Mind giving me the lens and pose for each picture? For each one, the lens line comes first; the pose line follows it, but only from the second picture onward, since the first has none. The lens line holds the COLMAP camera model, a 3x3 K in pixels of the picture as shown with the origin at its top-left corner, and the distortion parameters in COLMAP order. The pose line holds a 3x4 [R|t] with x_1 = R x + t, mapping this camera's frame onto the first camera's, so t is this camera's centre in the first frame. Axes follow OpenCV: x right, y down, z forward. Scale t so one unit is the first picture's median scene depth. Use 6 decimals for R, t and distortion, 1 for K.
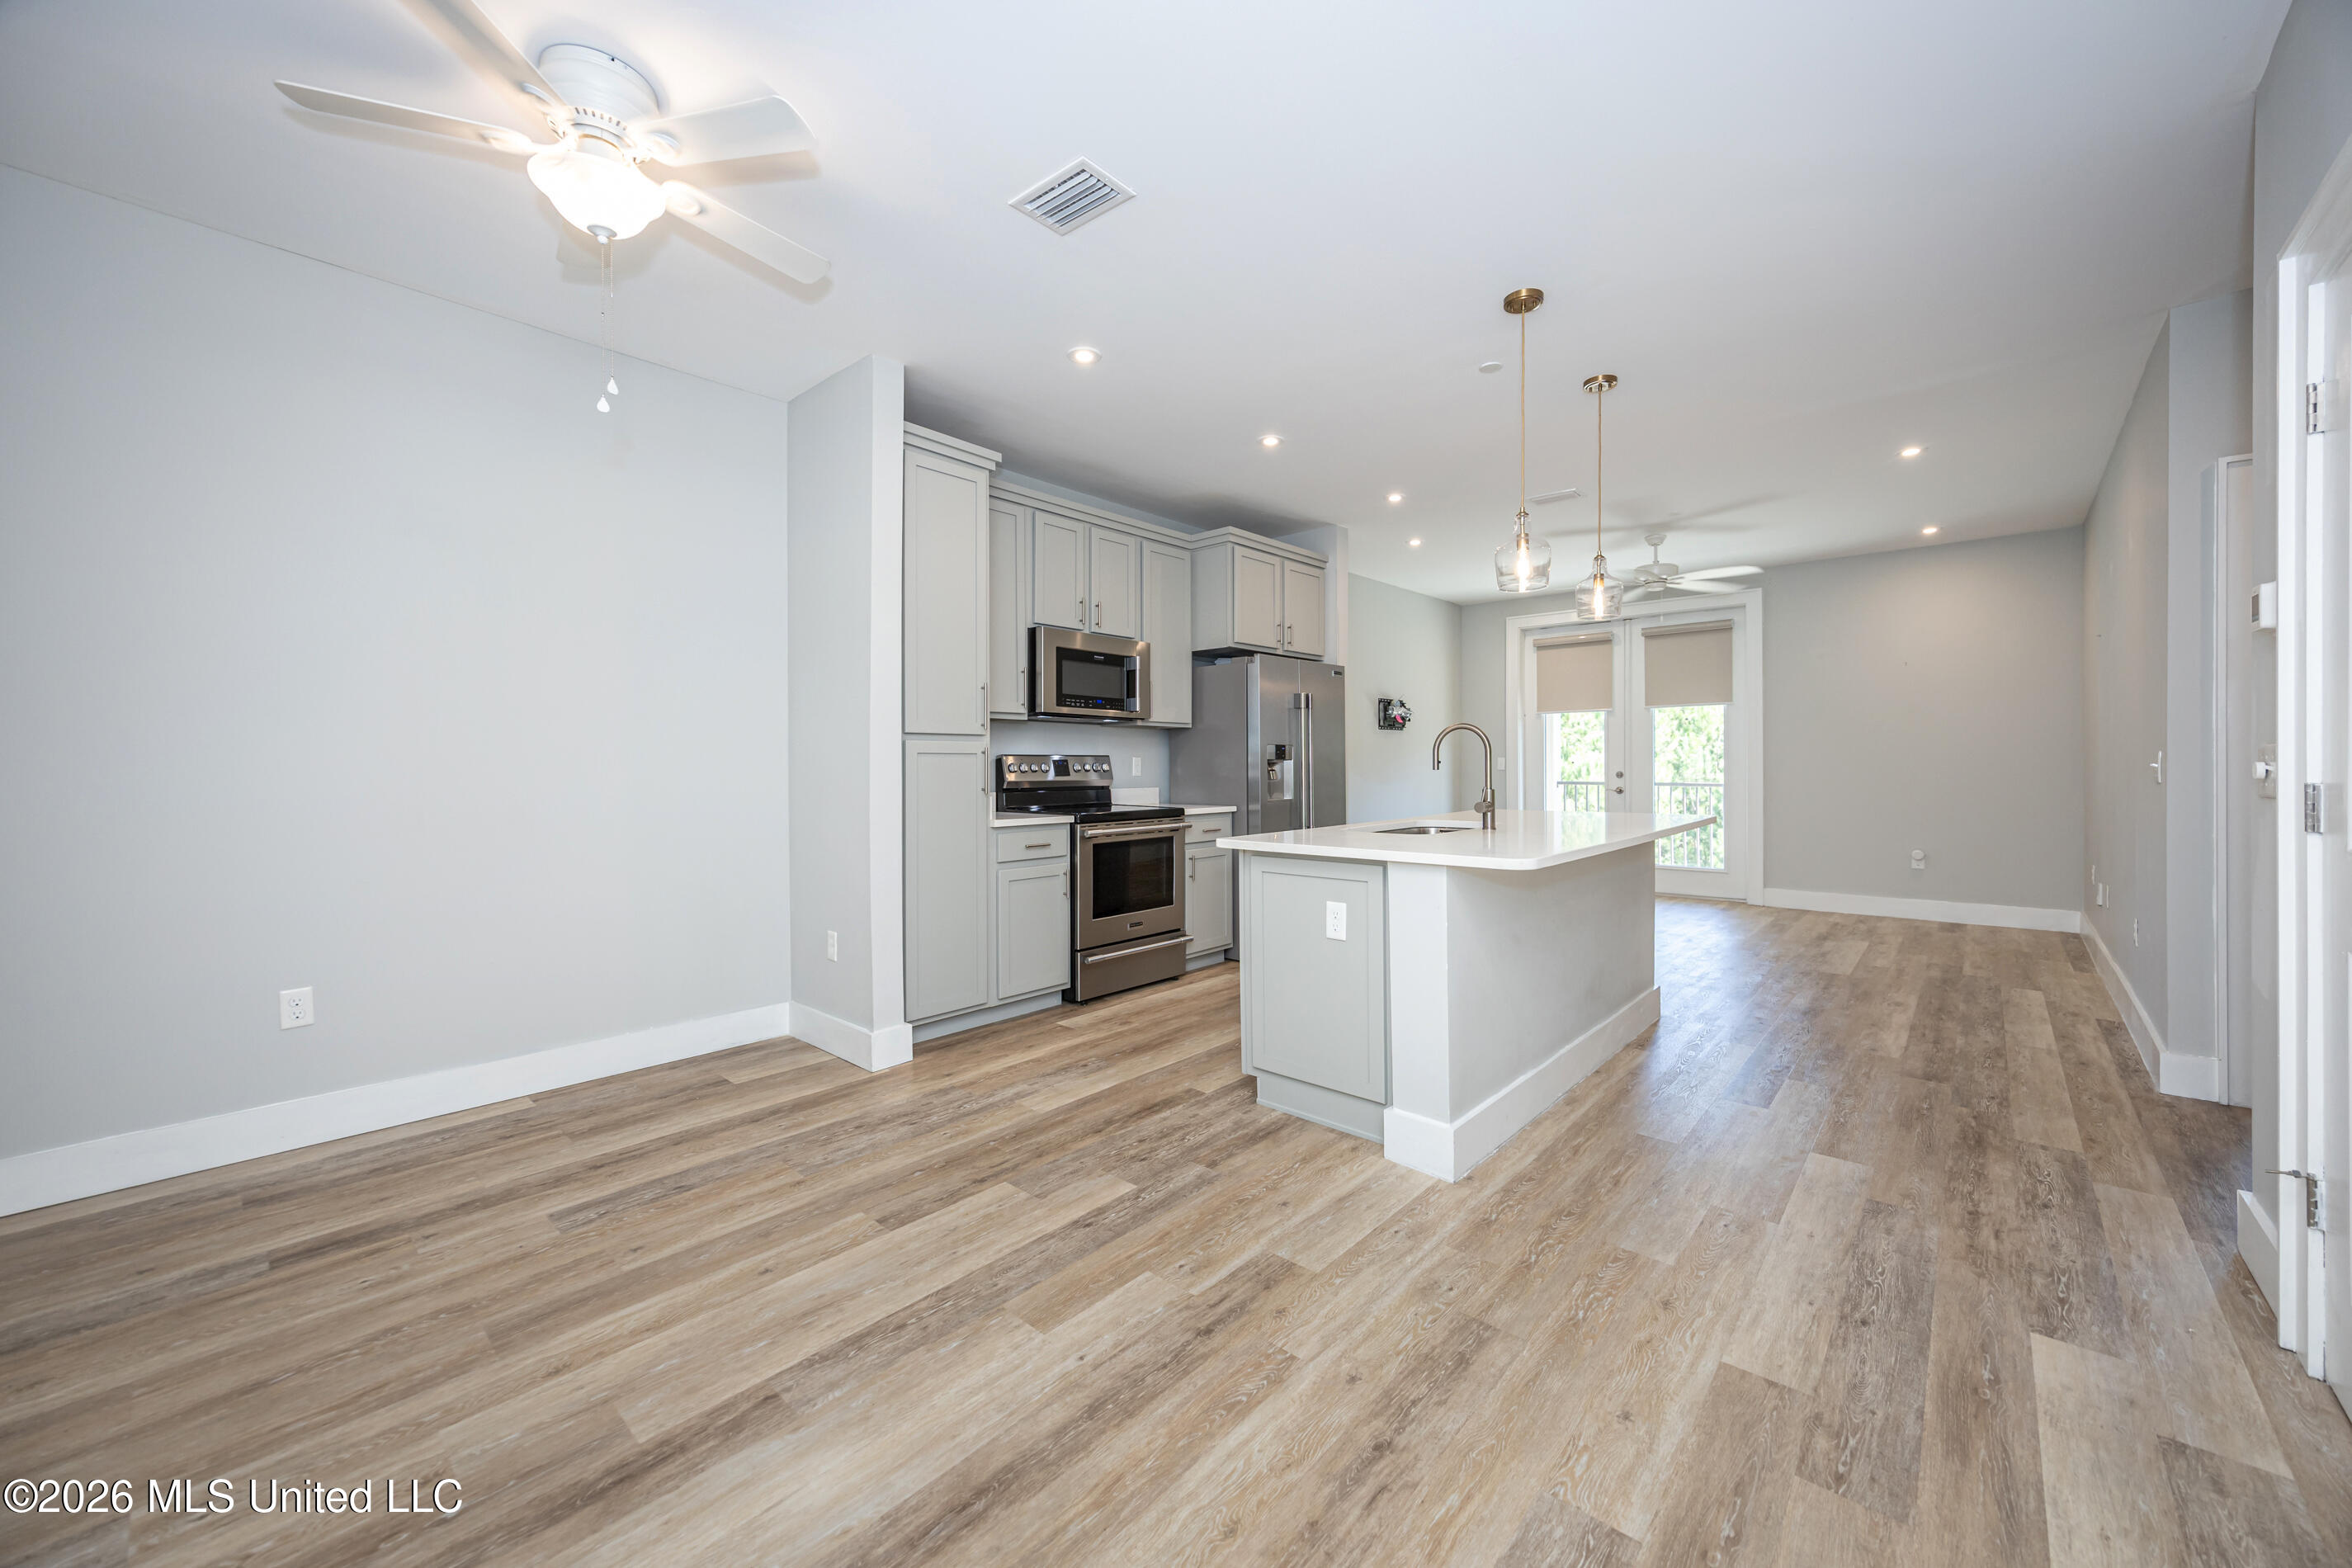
lens RADIAL K [[918.8, 0, 1166.3], [0, 918.8, 763.7], [0, 0, 1]] dist [0.000872, 0.000031]
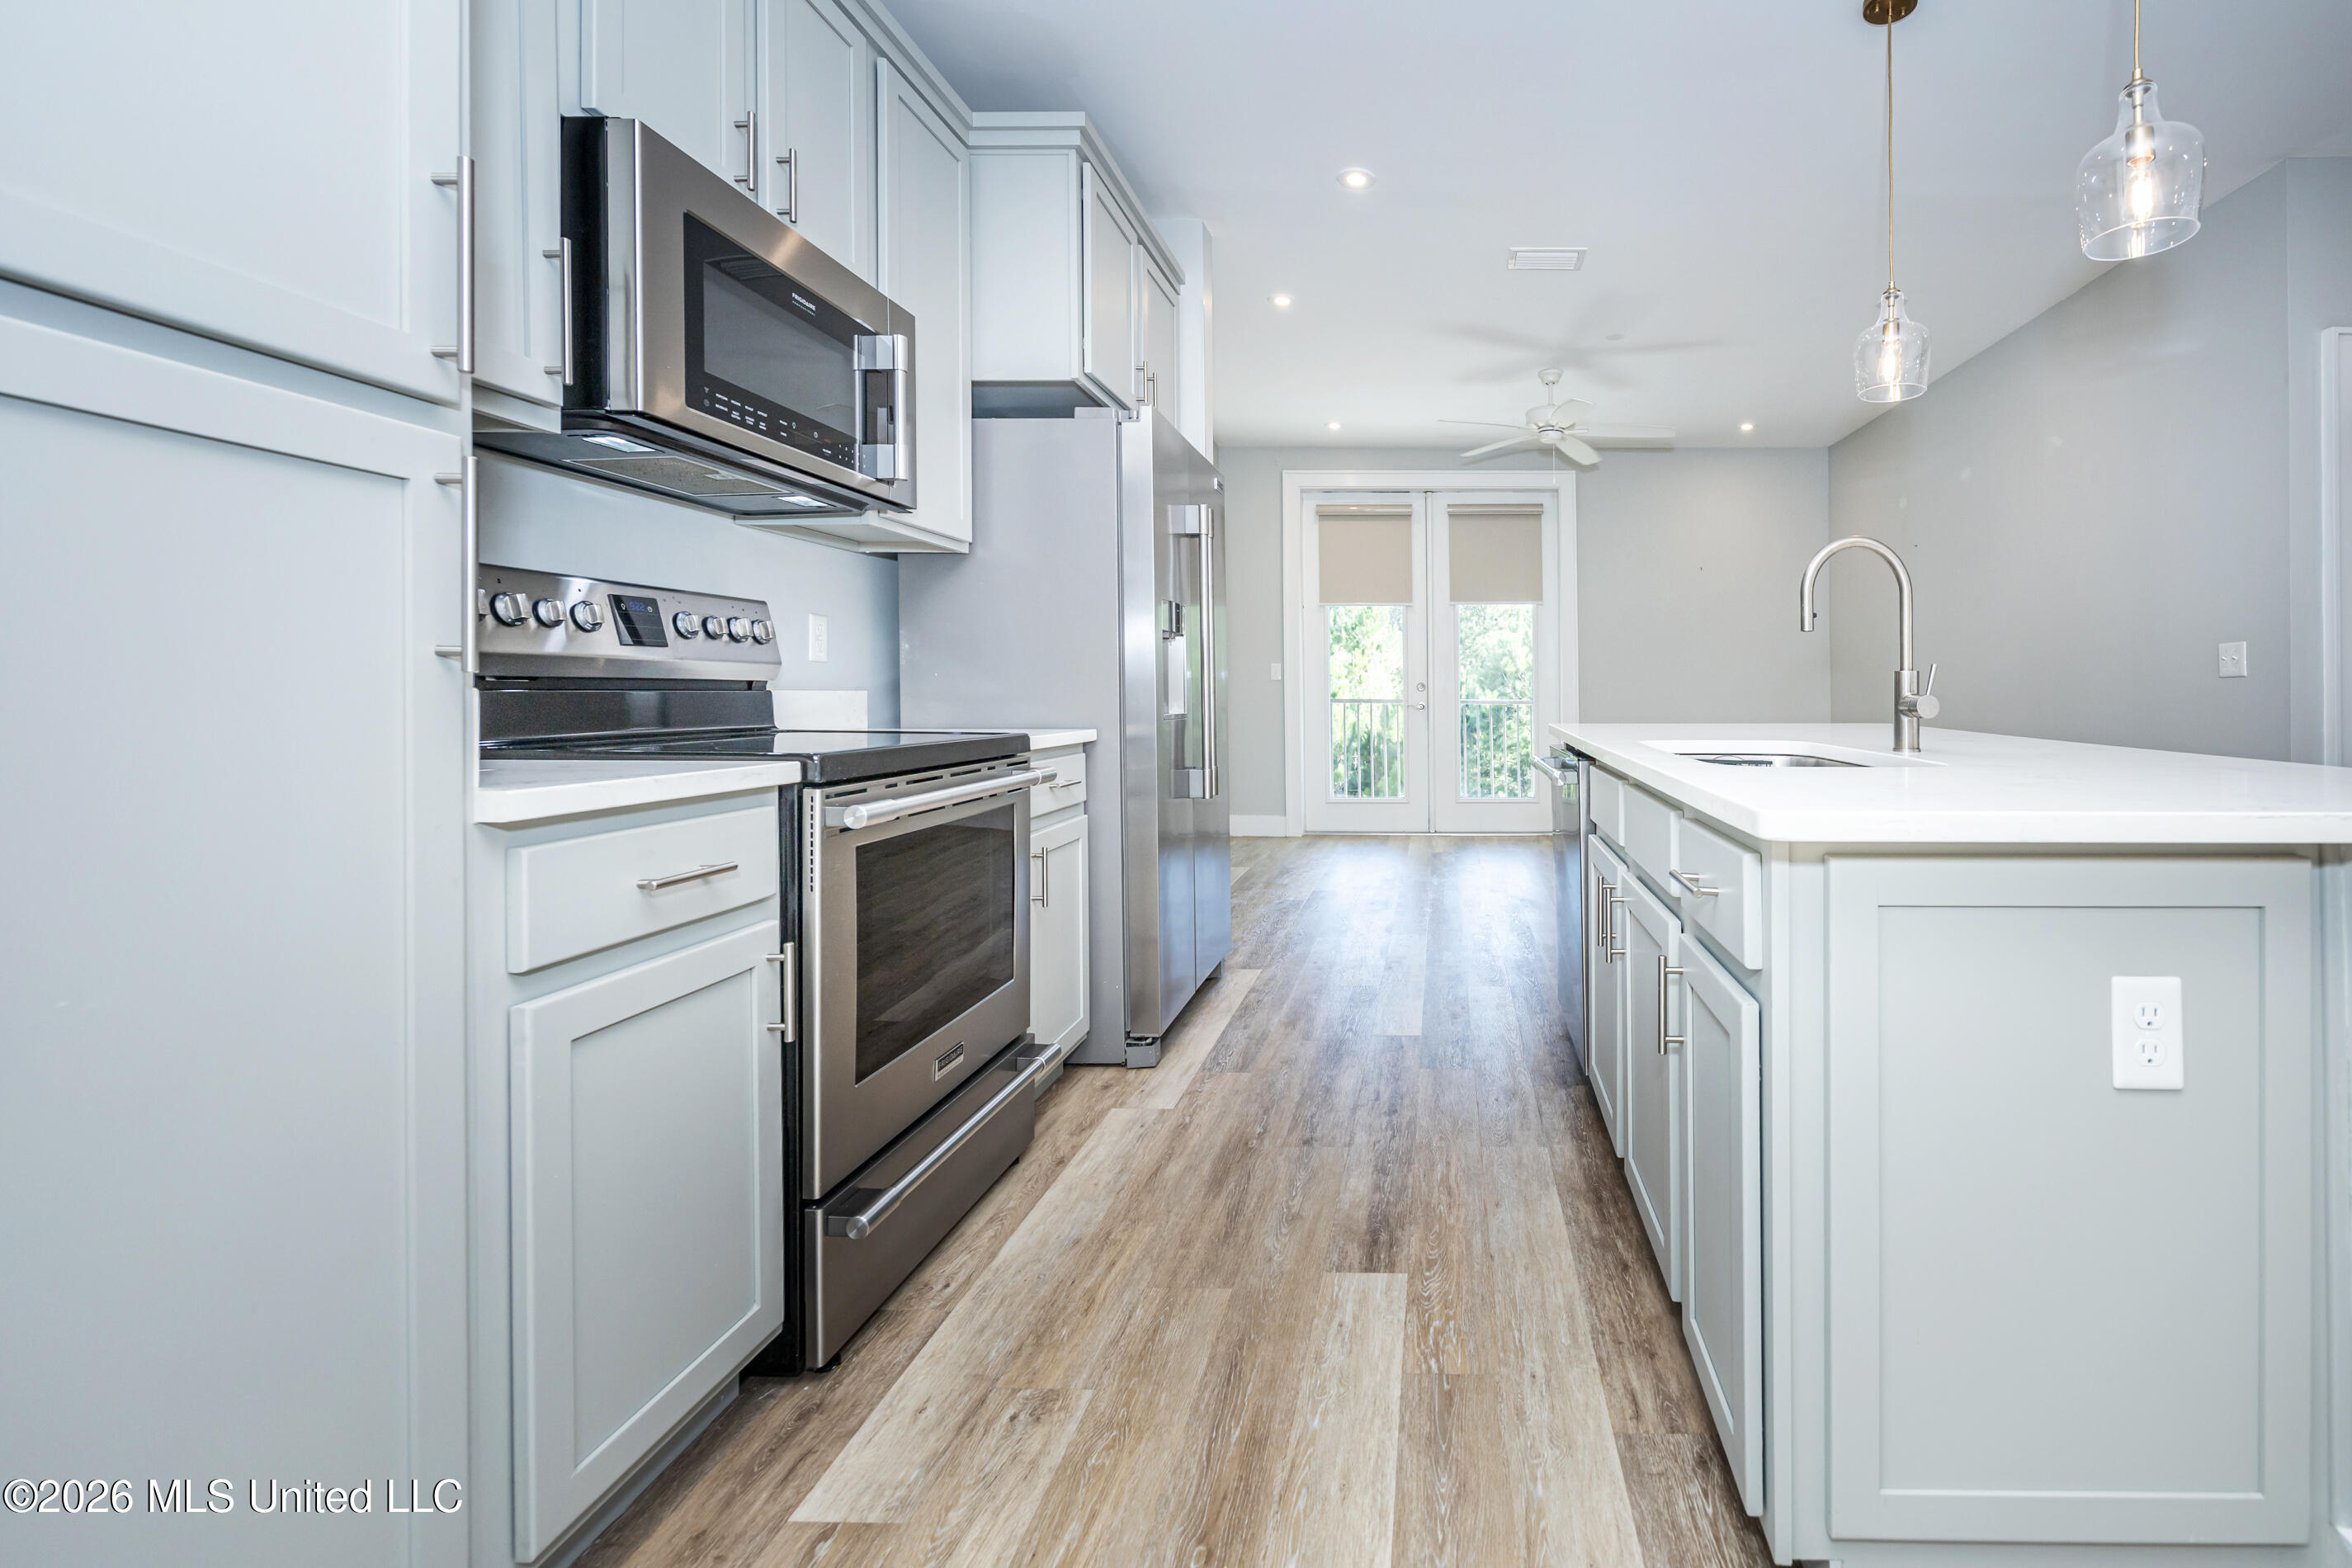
lens RADIAL K [[873.1, 0, 1178.5], [0, 873.1, 711.9], [0, 0, 1]] dist [0.000556, -0.000002]
pose [[0.734074, 0.000940, 0.679068, -0.194813], [-0.005051, 0.999979, 0.004076, 0.036196], [-0.679050, -0.006422, 0.734064, 0.673042]]
